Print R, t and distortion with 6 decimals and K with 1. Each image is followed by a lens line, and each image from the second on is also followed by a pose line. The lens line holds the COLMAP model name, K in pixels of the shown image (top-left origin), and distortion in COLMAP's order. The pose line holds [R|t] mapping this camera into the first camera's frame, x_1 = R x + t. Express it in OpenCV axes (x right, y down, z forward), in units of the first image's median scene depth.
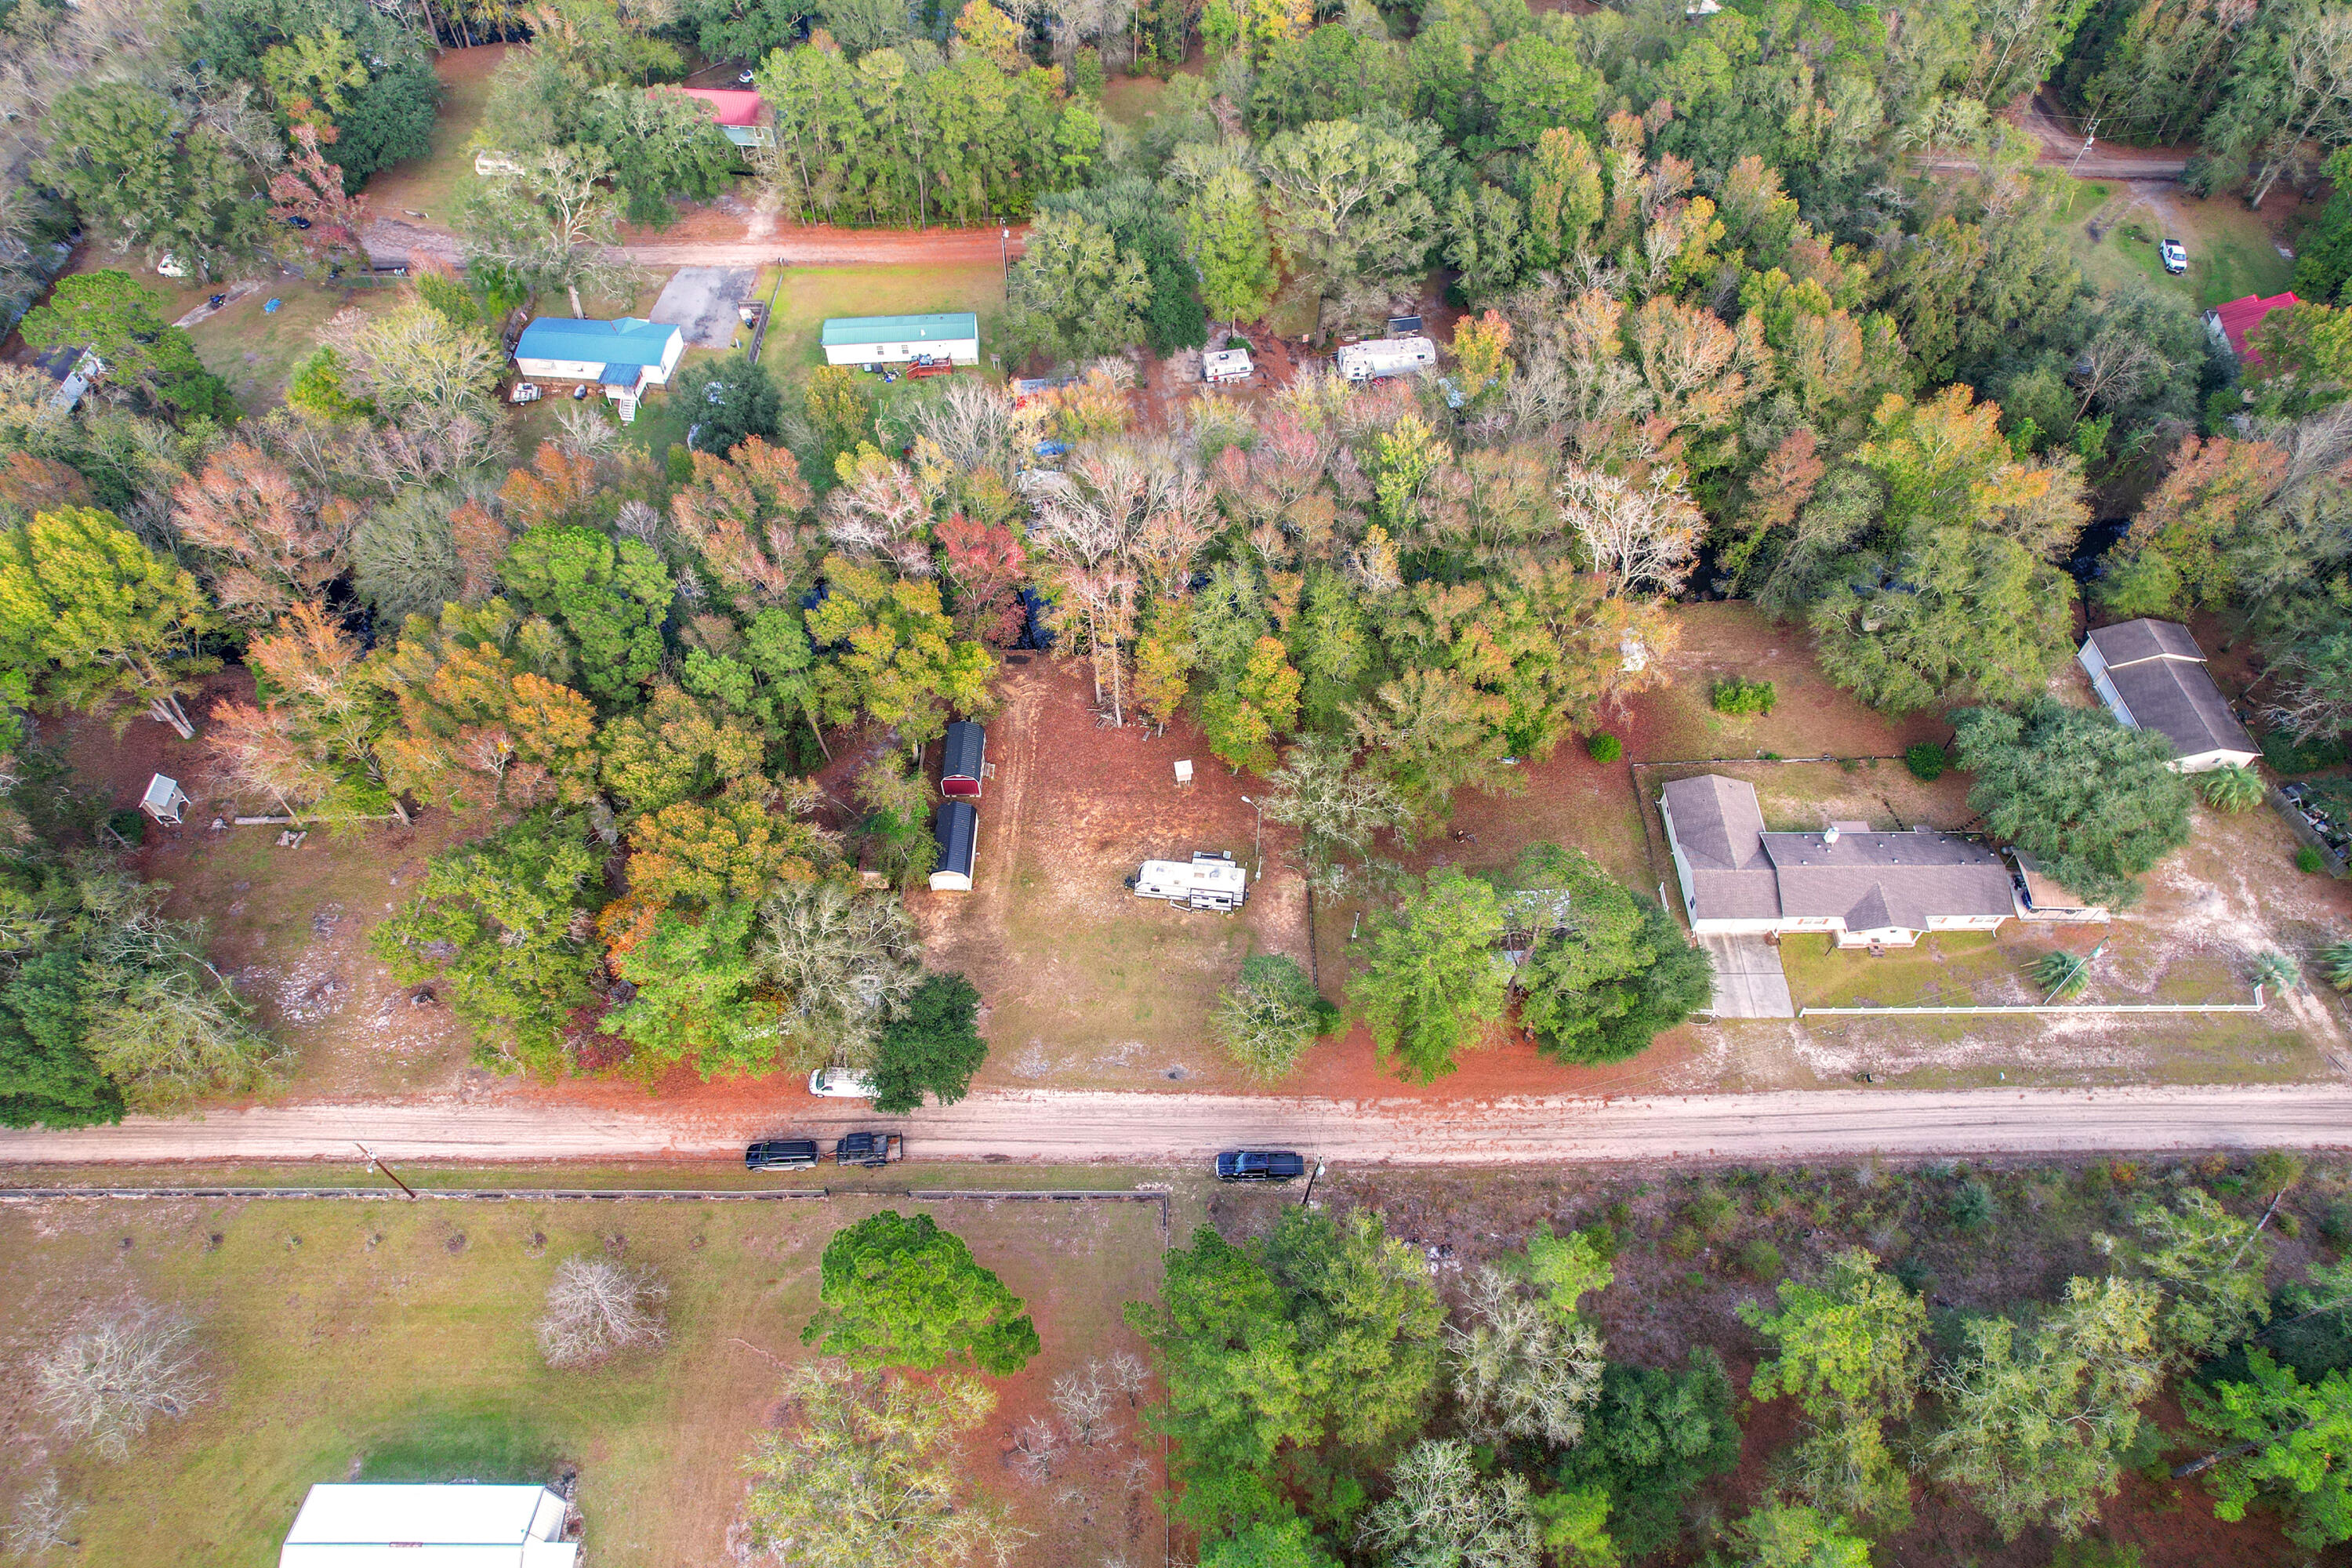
lens RADIAL K [[1509.4, 0, 1169.9], [0, 1509.4, 804.2], [0, 0, 1]] dist [-0.074360, 0.068080]
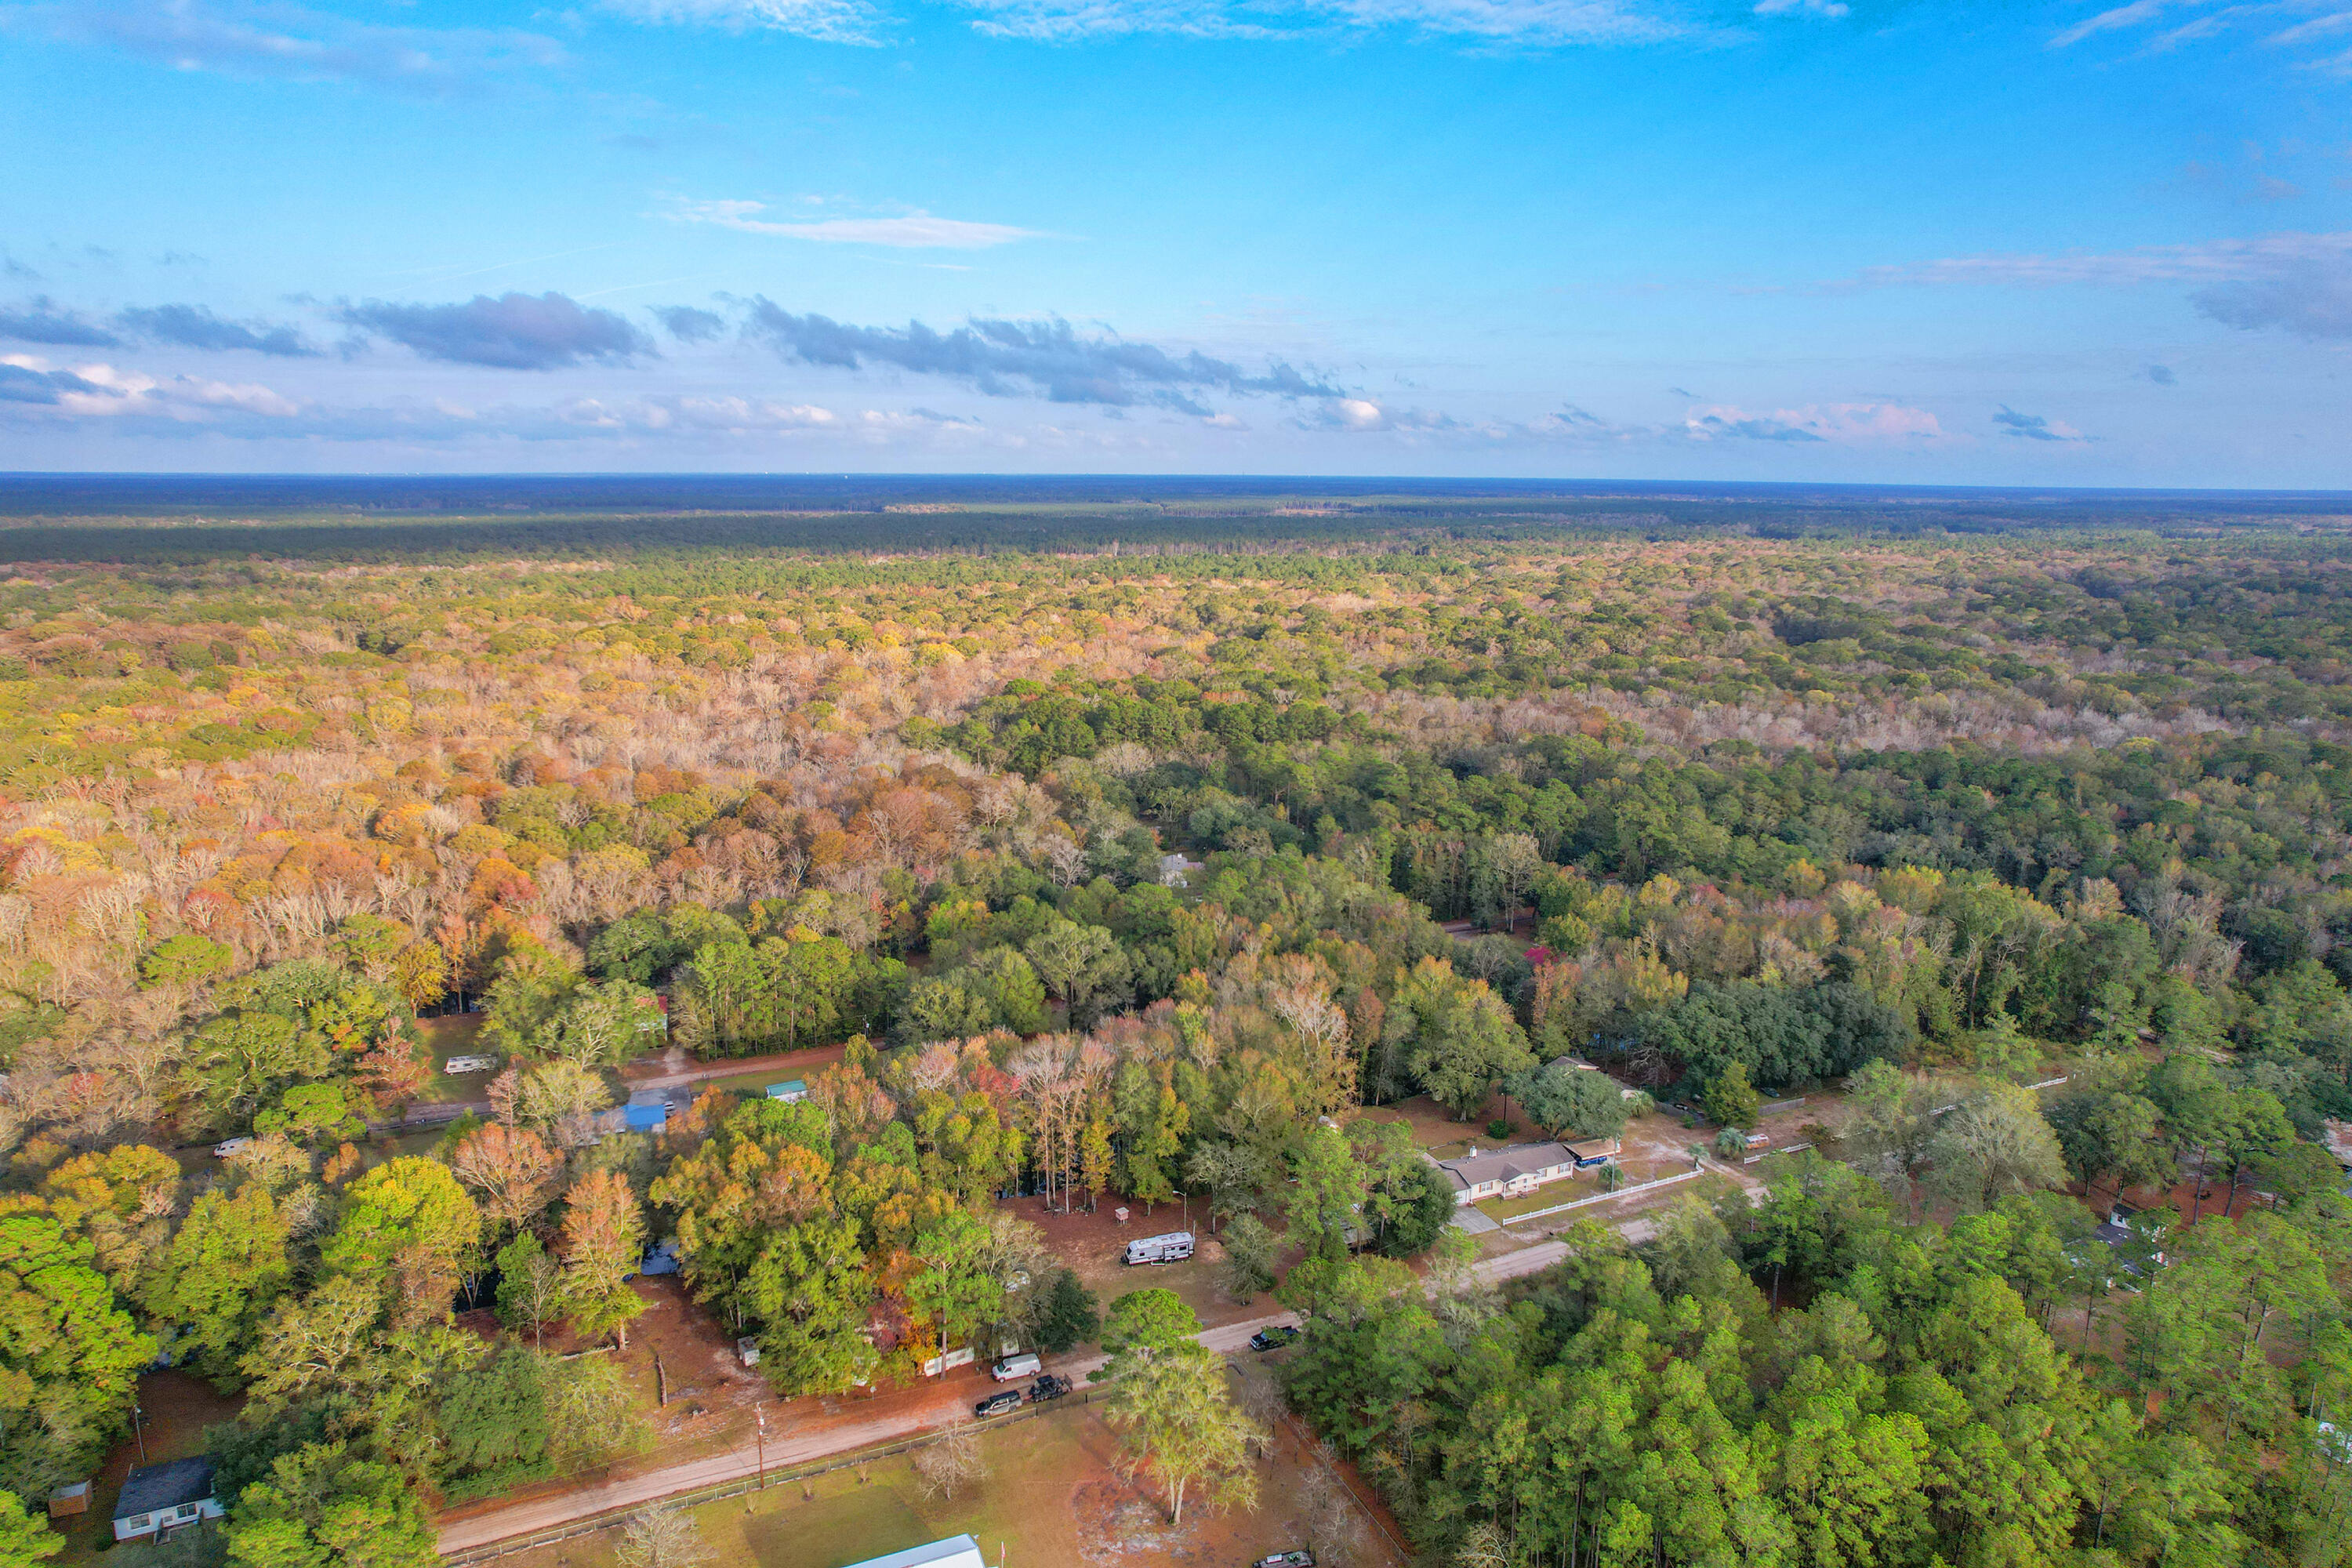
lens RADIAL K [[1540.1, 0, 1190.2], [0, 1540.1, 832.3], [0, 0, 1]] dist [-0.050793, 0.006366]
pose [[0.907219, -0.095313, 0.409718, -0.618448], [0.335573, 0.751308, -0.568267, 0.695847], [-0.253661, 0.653033, 0.713585, -0.518253]]
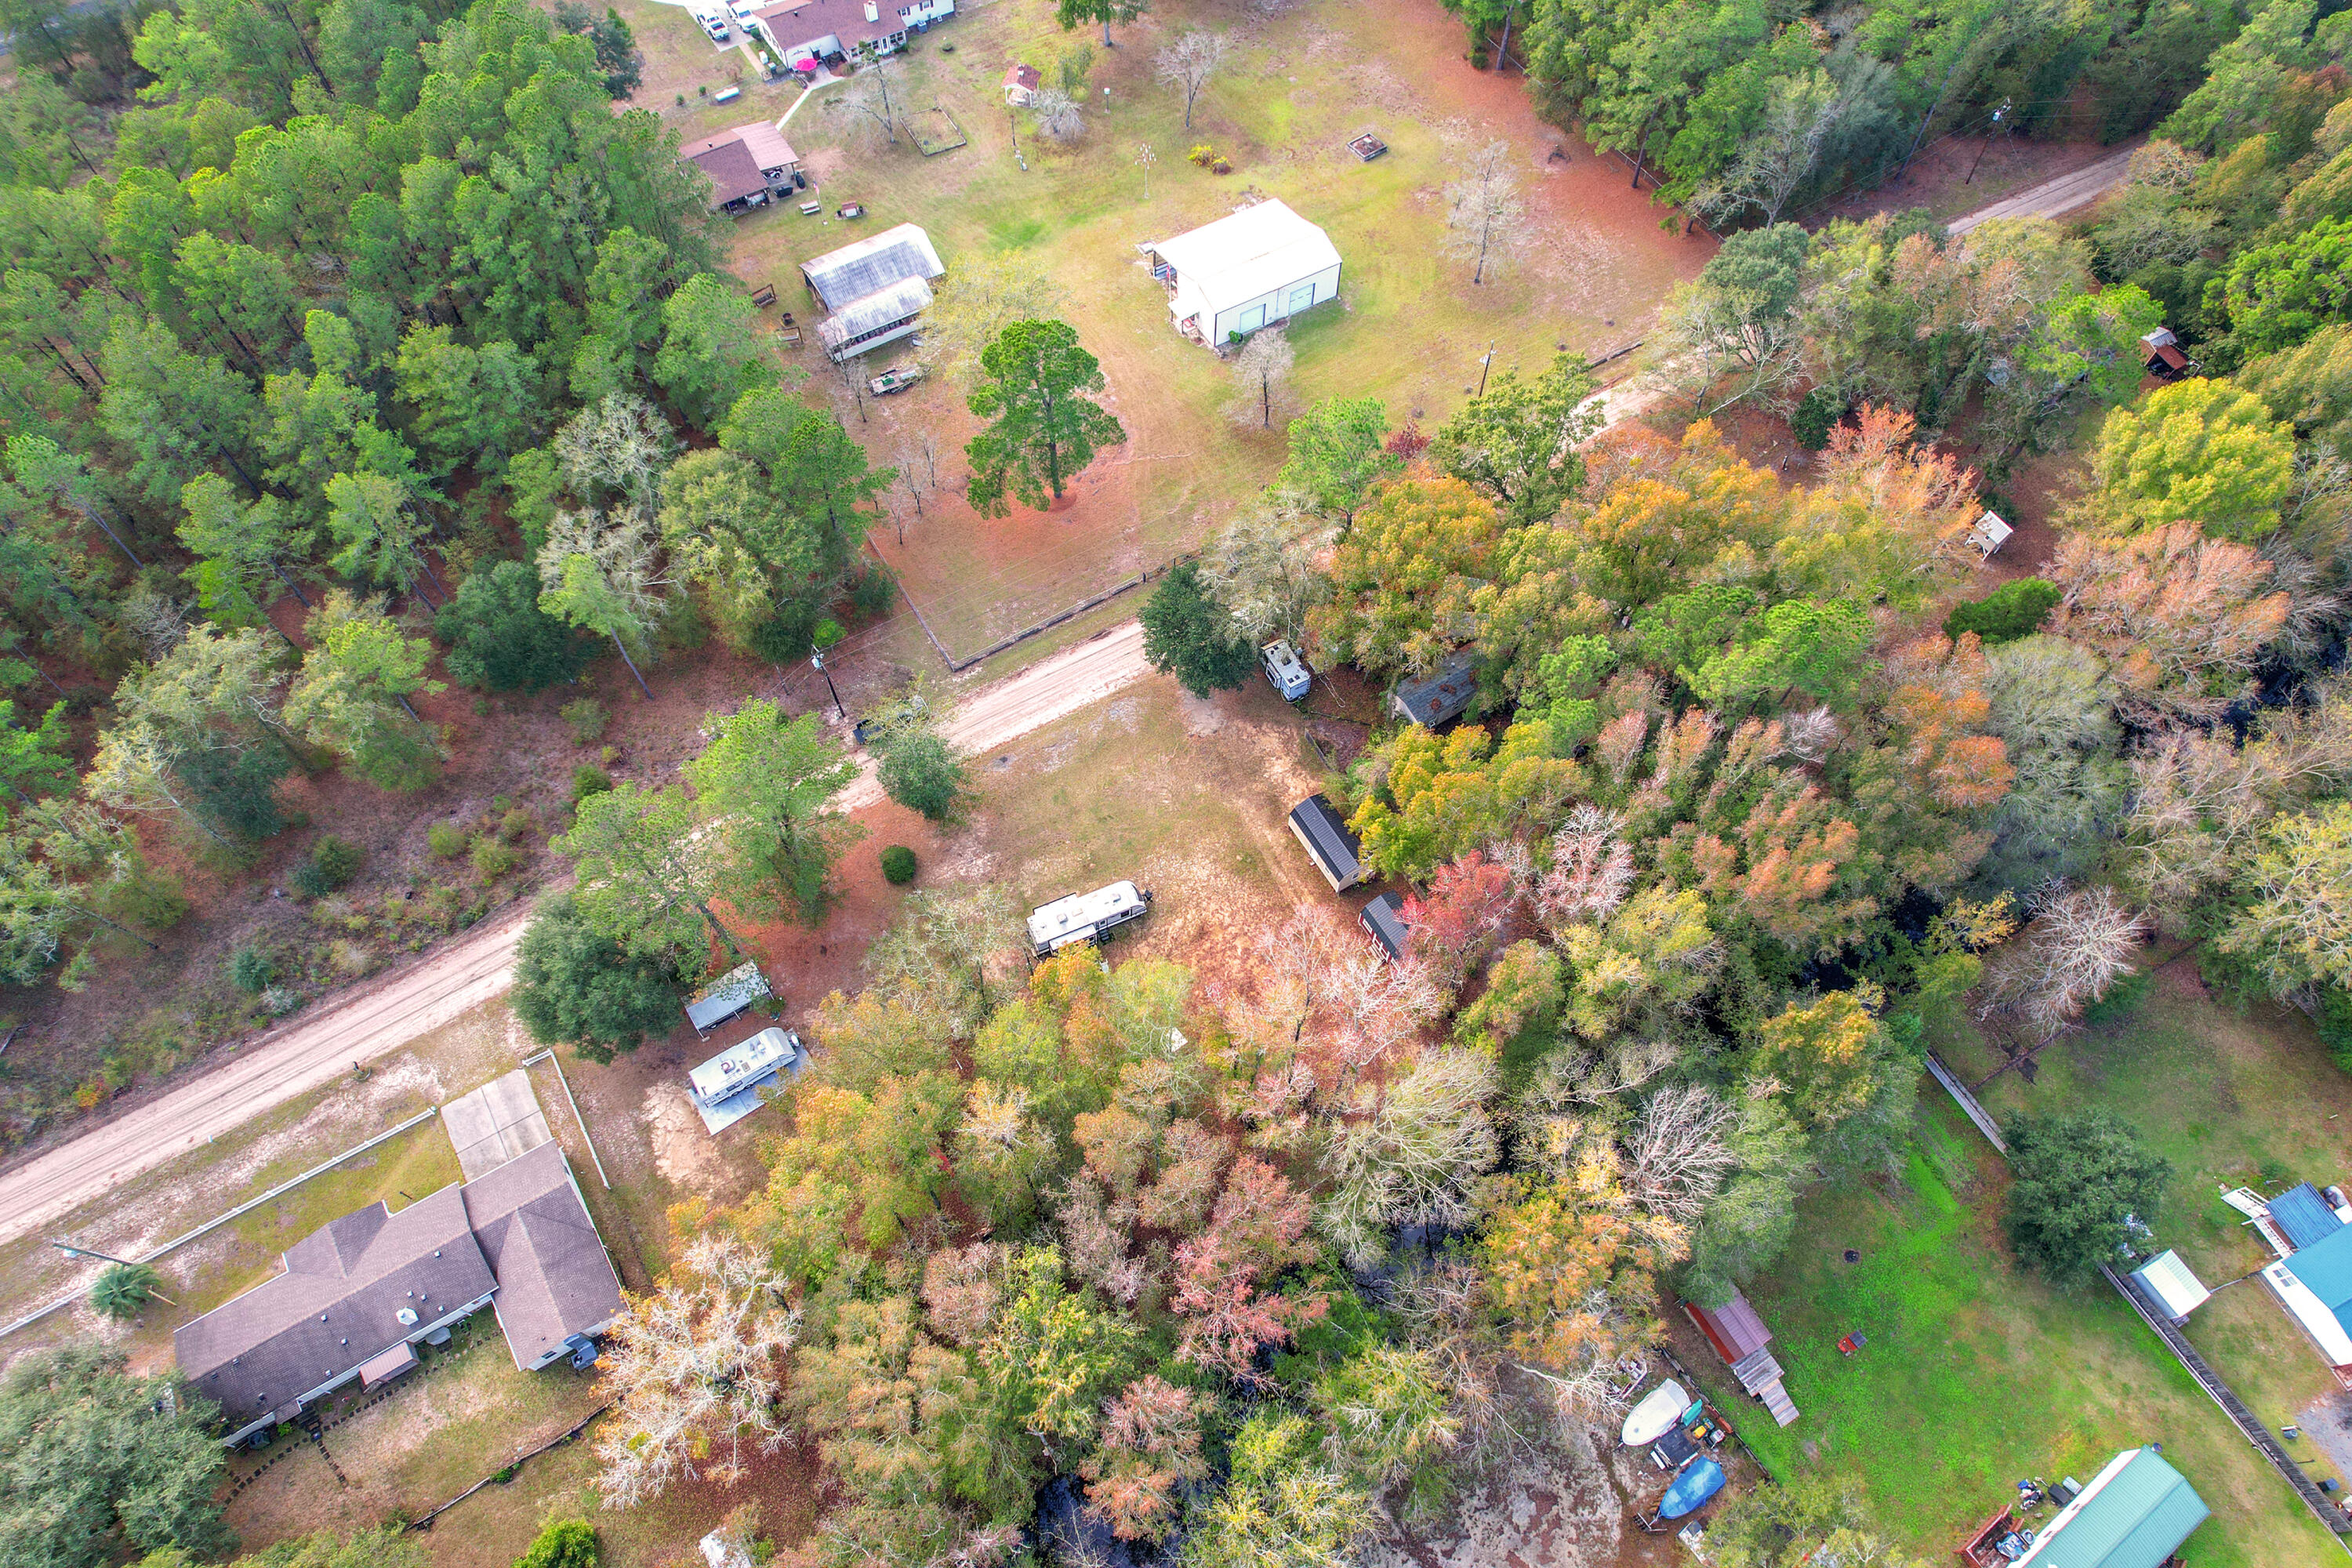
lens RADIAL K [[1509.4, 0, 1188.7], [0, 1509.4, 794.0], [0, 0, 1]] dist [-0.074360, 0.068080]
pose [[-0.851235, 0.449378, -0.271032, 0.183889], [-0.433988, -0.312437, 0.845007, -0.759484], [0.295047, 0.836925, 0.460982, 0.544288]]
